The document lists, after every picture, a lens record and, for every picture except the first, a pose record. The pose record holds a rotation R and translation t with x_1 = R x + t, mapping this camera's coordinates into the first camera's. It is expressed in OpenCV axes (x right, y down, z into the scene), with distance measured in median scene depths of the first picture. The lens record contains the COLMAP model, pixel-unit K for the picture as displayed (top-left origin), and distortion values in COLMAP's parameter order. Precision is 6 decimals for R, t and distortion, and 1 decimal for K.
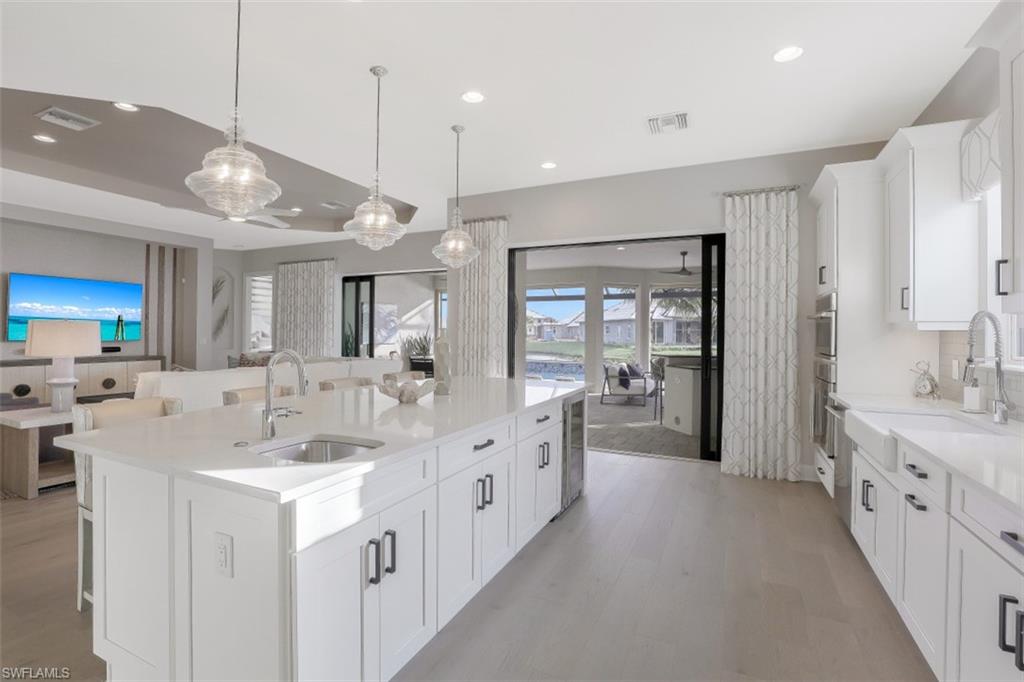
lens RADIAL K [[470.8, 0, 510.1], [0, 470.8, 332.3], [0, 0, 1]] dist [-0.028882, 0.000510]
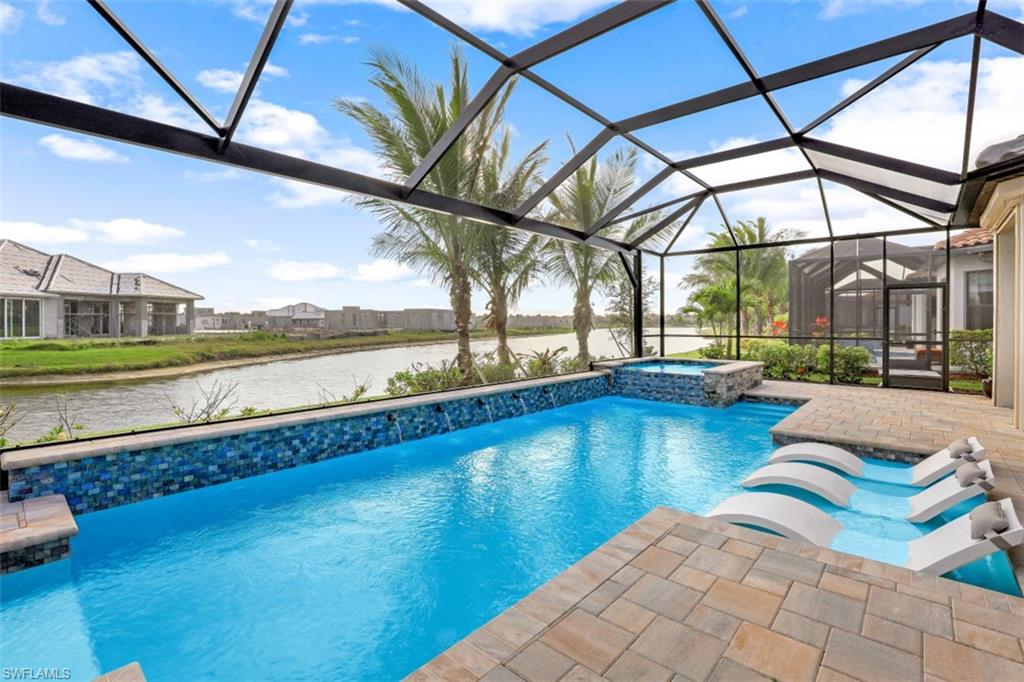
lens RADIAL K [[468.5, 0, 511.2], [0, 468.5, 330.4], [0, 0, 1]] dist [-0.031799, 0.000099]
pose [[0.274604, -0.021130, 0.961325, -0.175583], [0.000339, 0.999761, 0.021878, 0.010330], [-0.961557, -0.005681, 0.274545, 0.859776]]
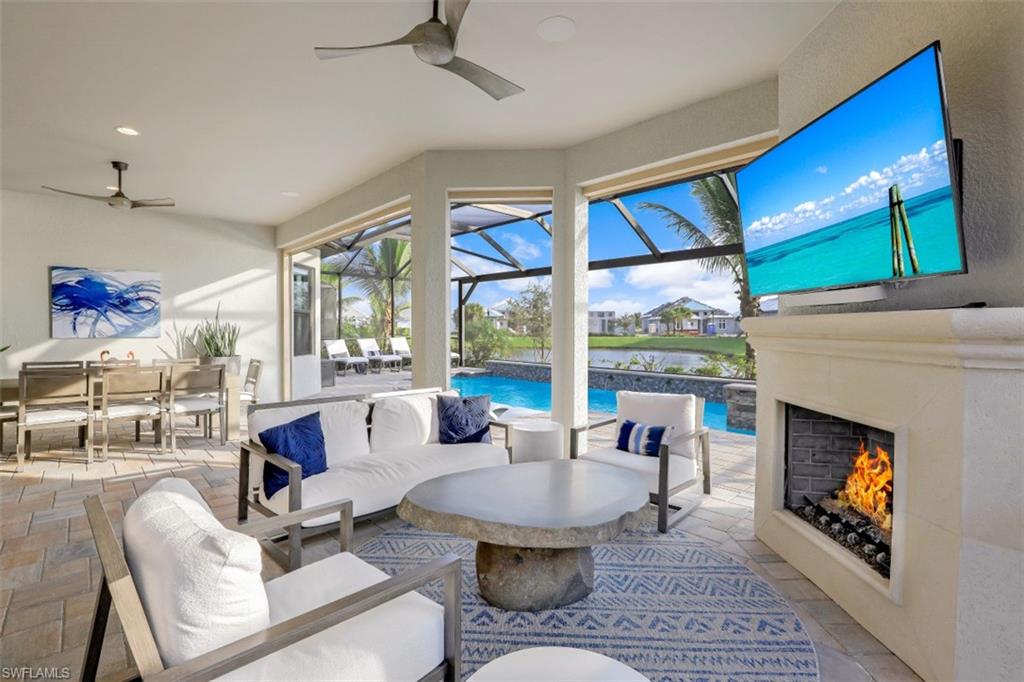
lens RADIAL K [[470.8, 0, 510.1], [0, 470.8, 332.3], [0, 0, 1]] dist [-0.028882, 0.000510]
pose [[0.932617, -0.001226, -0.360865, 0.239223], [0.004743, 0.999949, 0.008860, 0.008896], [0.360836, -0.009975, 0.932576, 0.386344]]
